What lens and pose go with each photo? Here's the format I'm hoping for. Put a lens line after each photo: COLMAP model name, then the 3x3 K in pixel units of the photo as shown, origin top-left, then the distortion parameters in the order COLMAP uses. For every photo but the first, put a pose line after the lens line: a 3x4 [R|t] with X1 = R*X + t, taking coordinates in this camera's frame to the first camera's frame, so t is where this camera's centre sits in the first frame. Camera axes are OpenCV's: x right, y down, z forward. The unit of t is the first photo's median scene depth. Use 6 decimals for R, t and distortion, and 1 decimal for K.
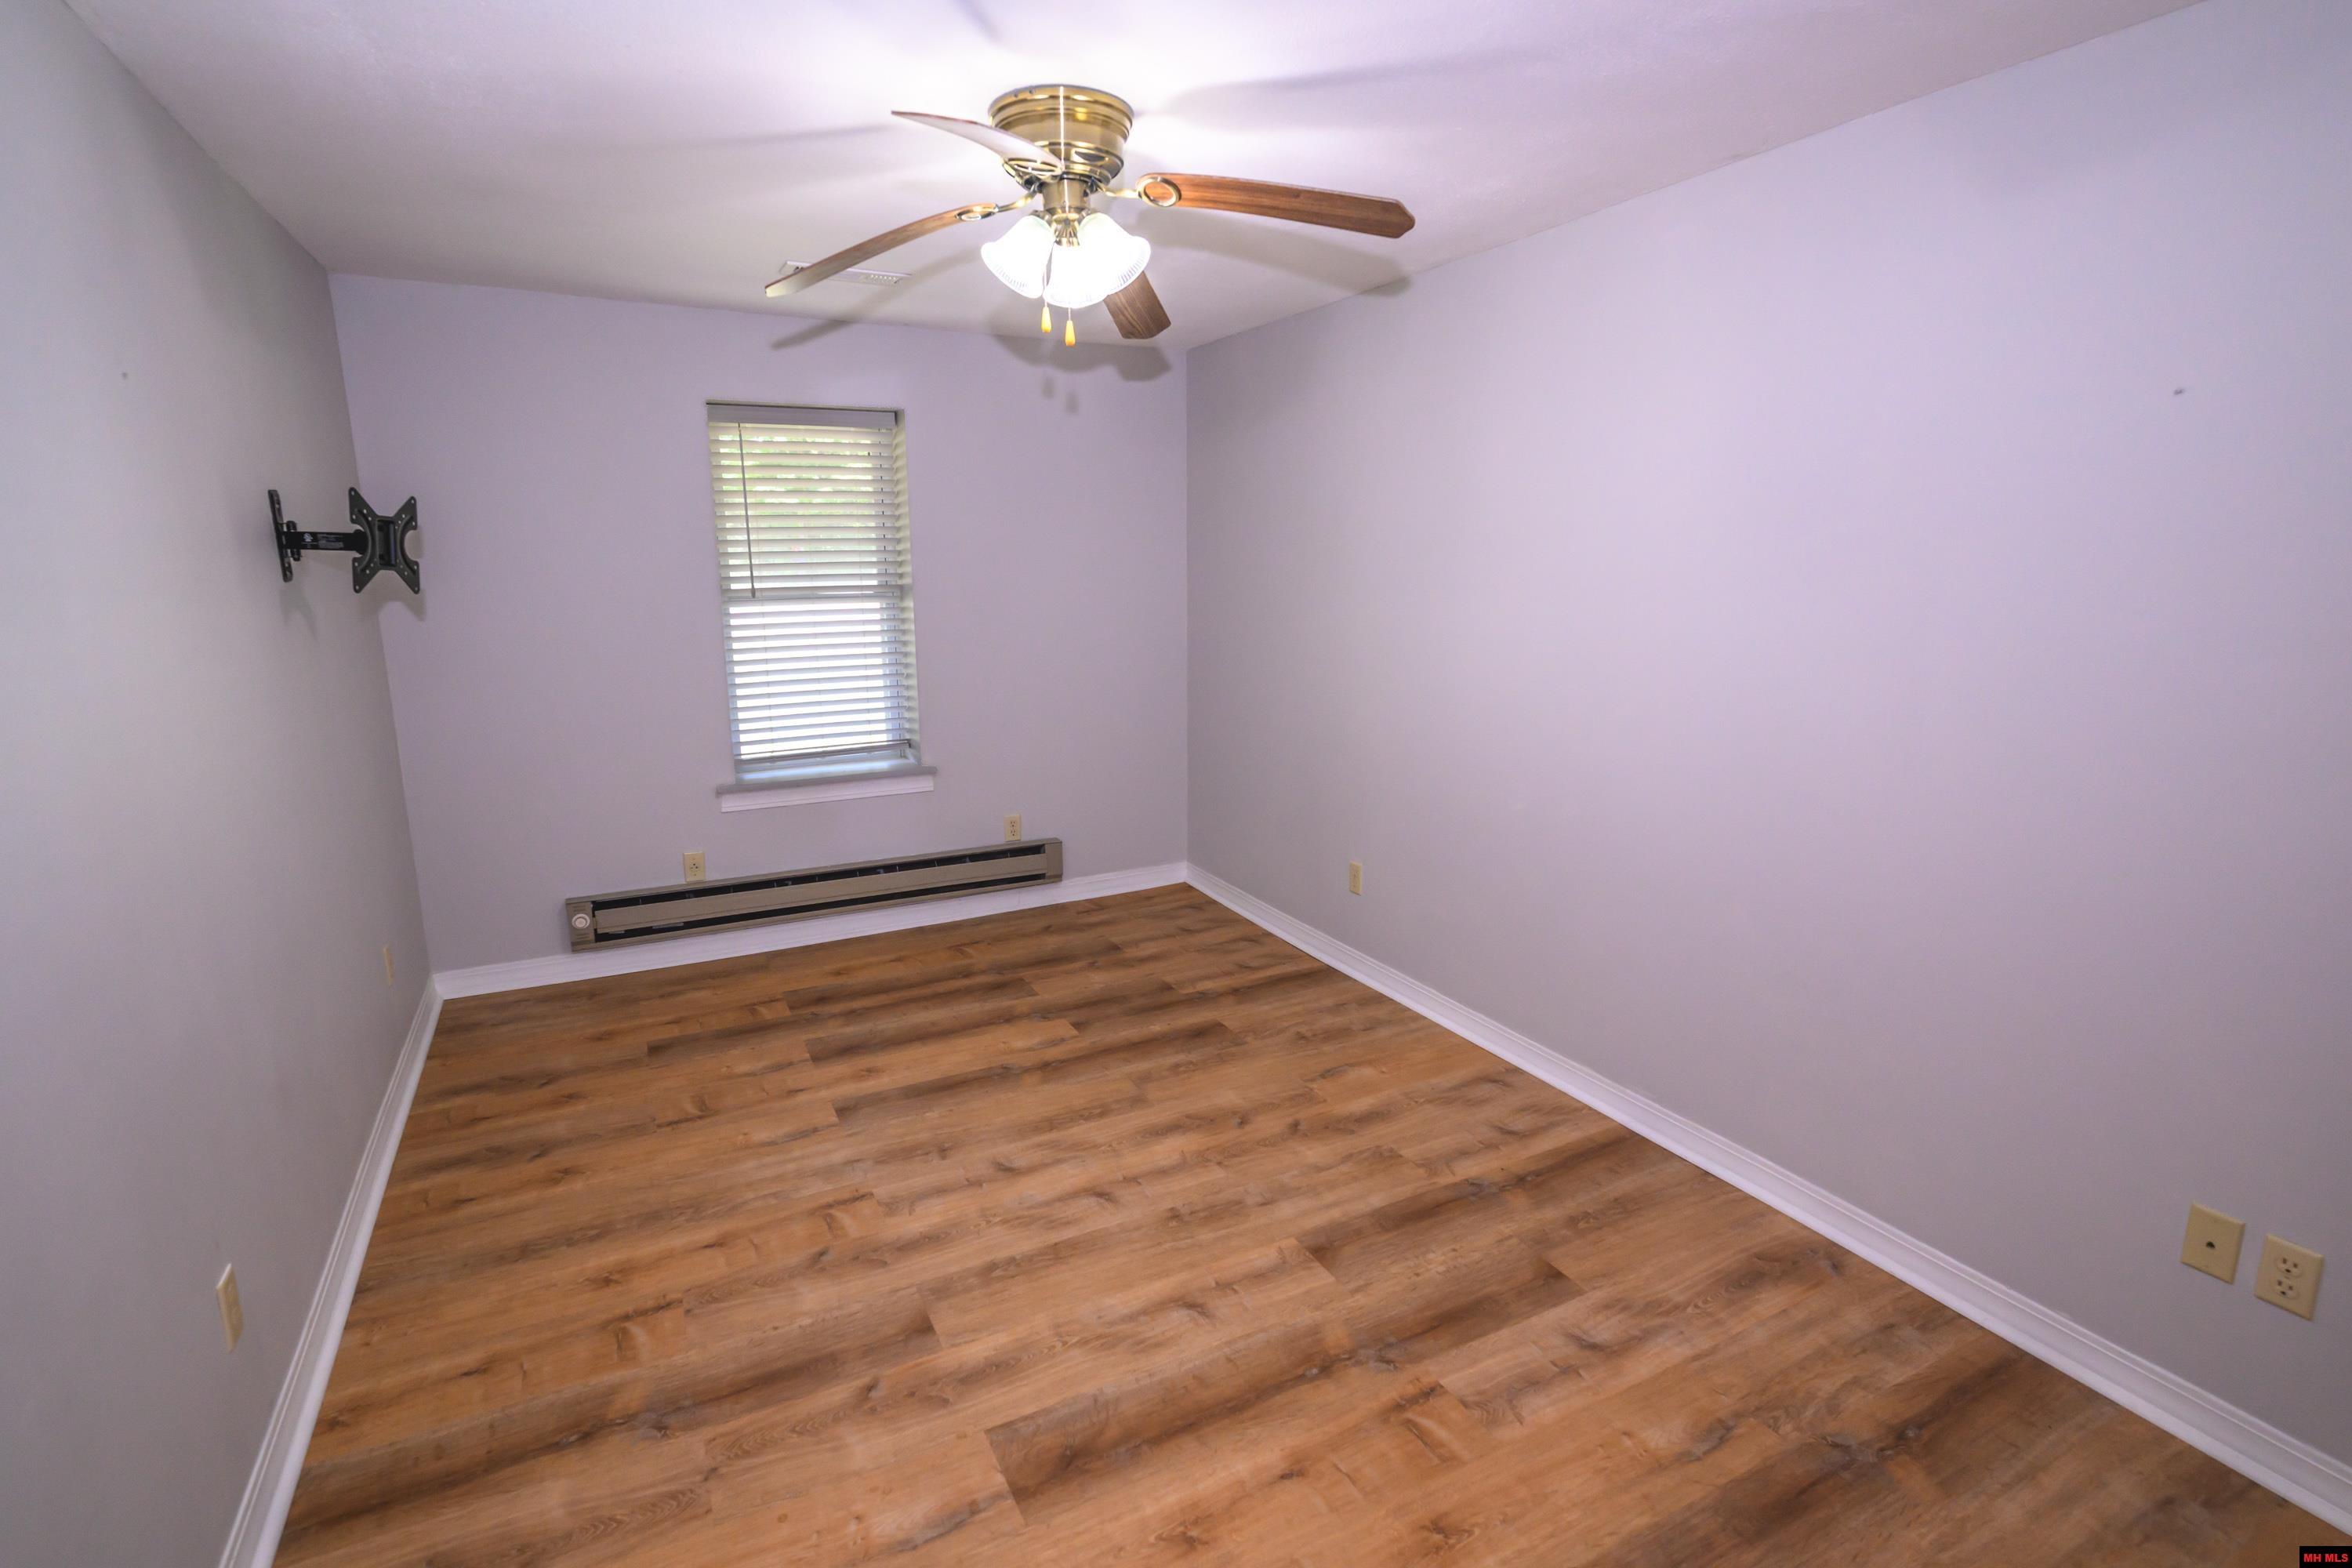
lens RADIAL K [[1116.6, 0, 1159.3], [0, 1116.6, 792.3], [0, 0, 1]] dist [0.004199, 0.001252]
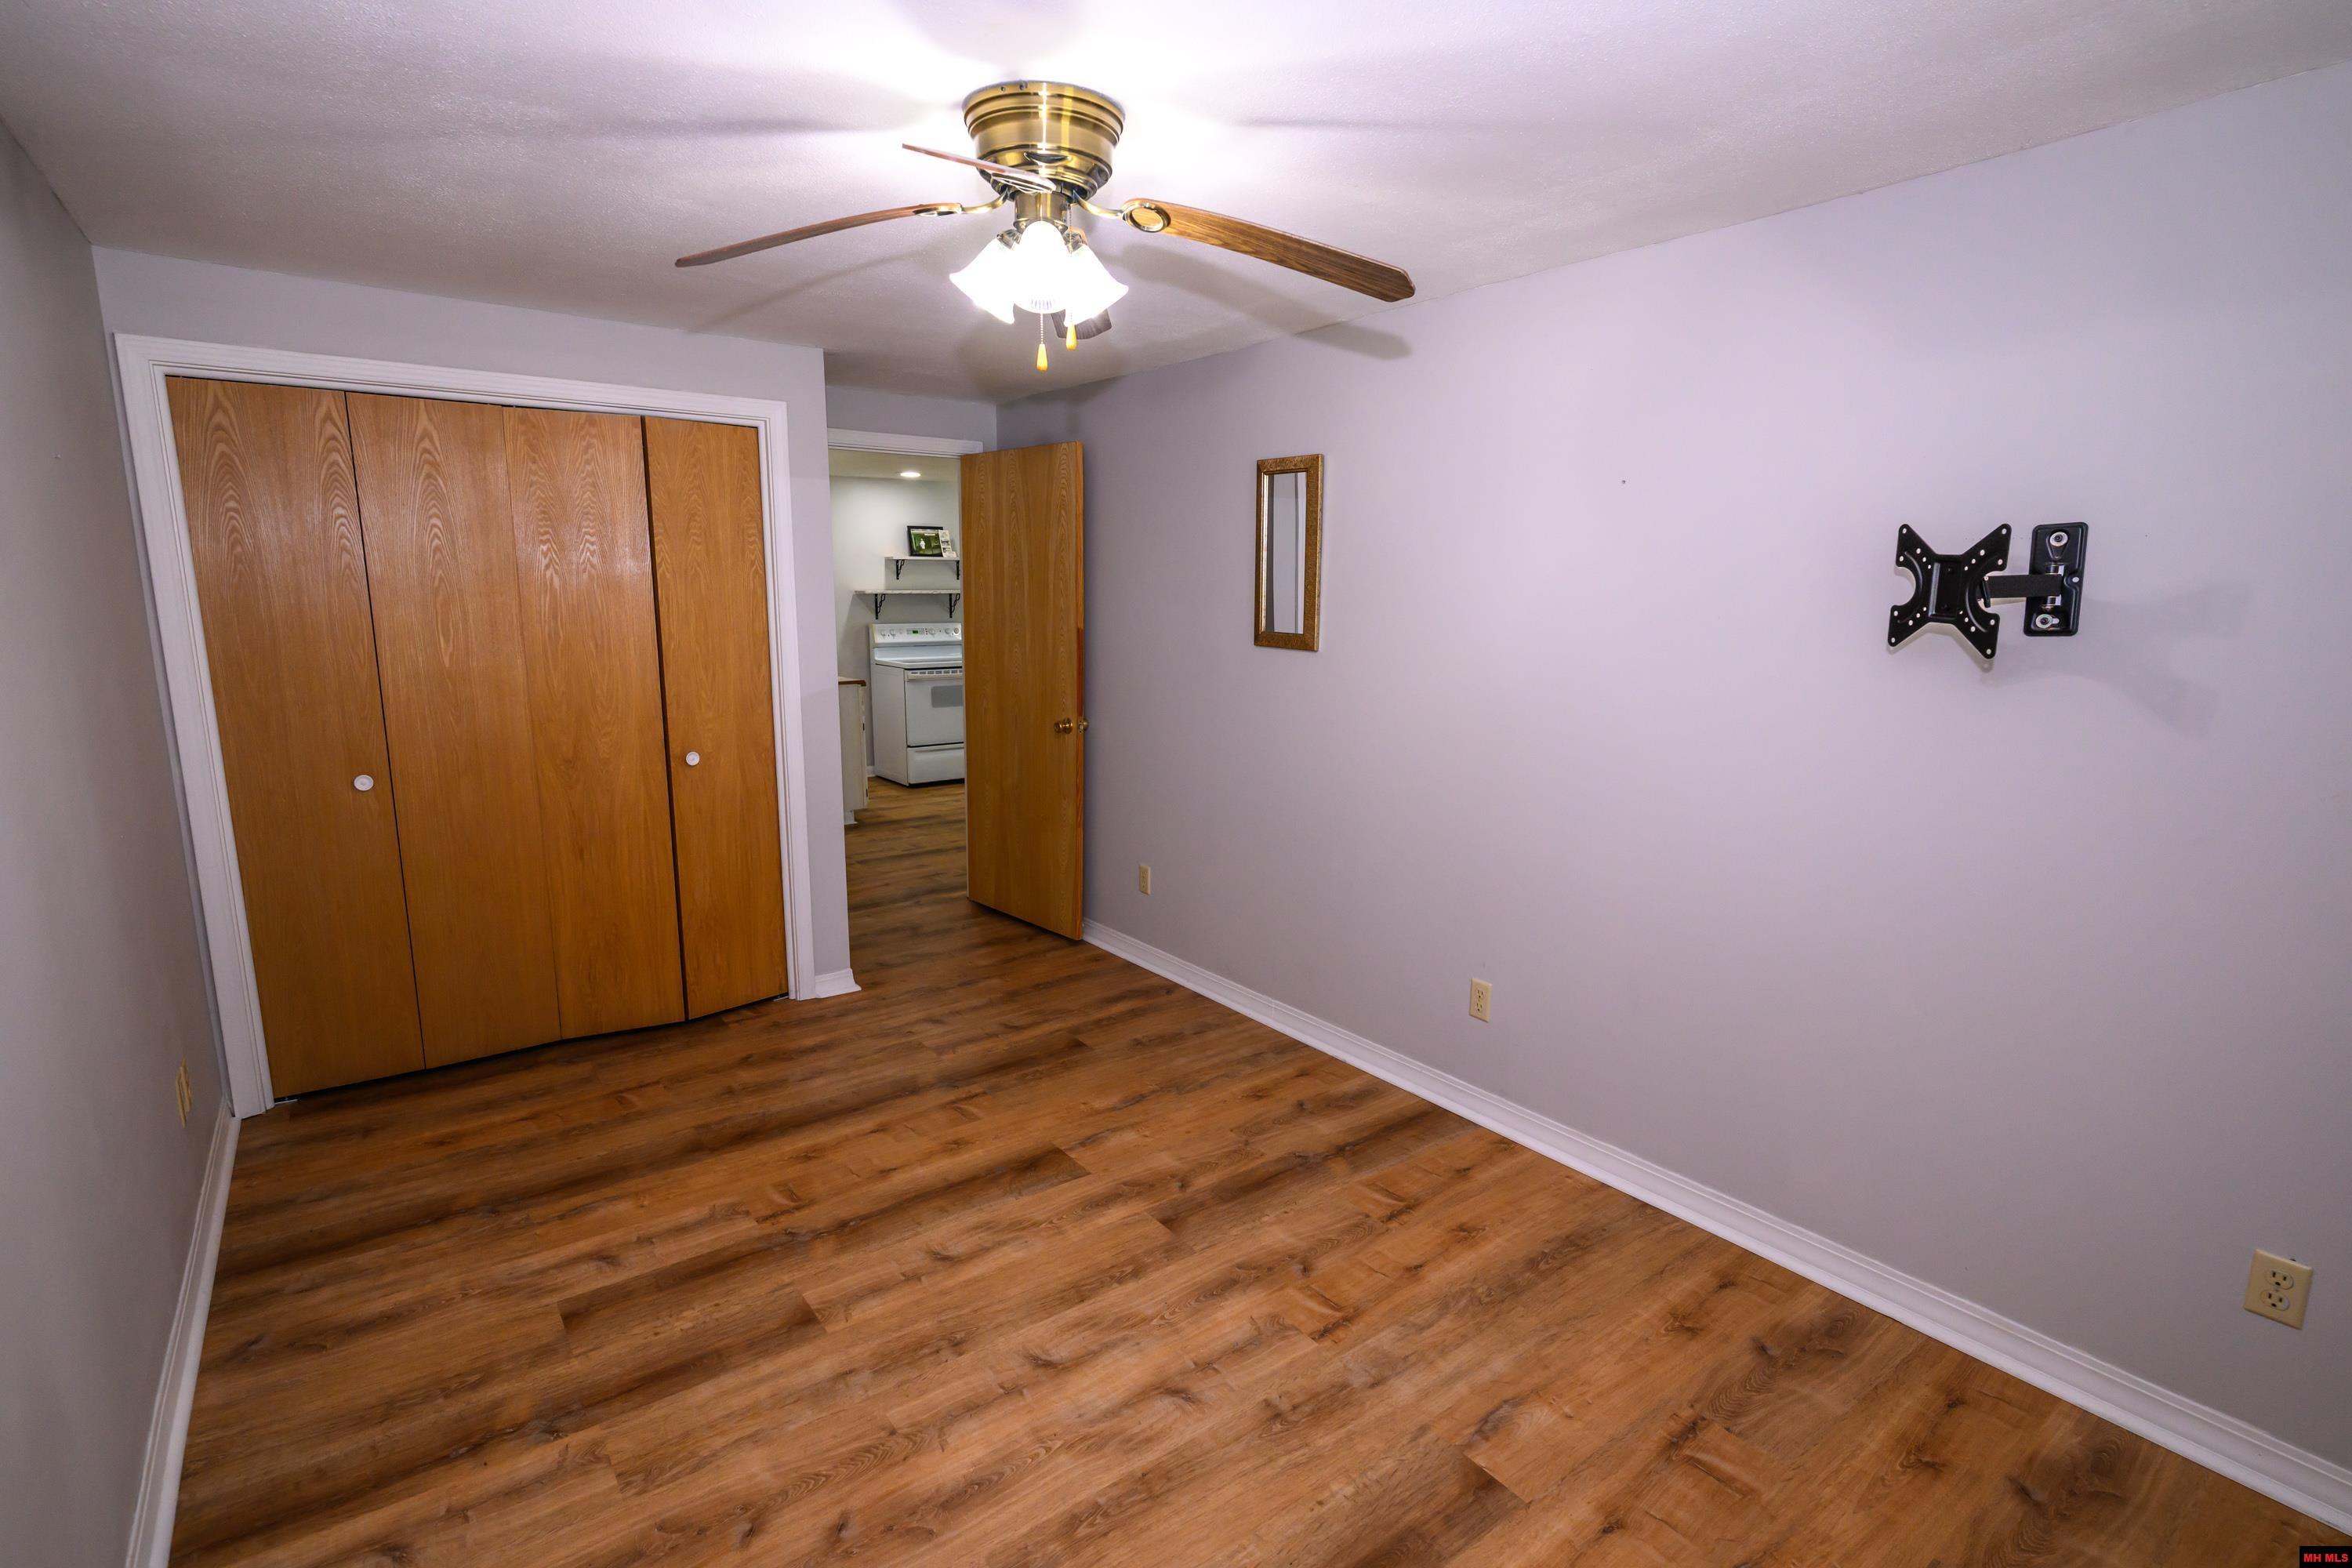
lens RADIAL K [[1116.6, 0, 1159.3], [0, 1116.6, 792.3], [0, 0, 1]] dist [0.004199, 0.001252]
pose [[-0.986133, 0.029609, -0.163293, -0.013187], [-0.036748, 0.920569, 0.388848, -0.403027], [0.161836, 0.389457, -0.906715, 1.796887]]
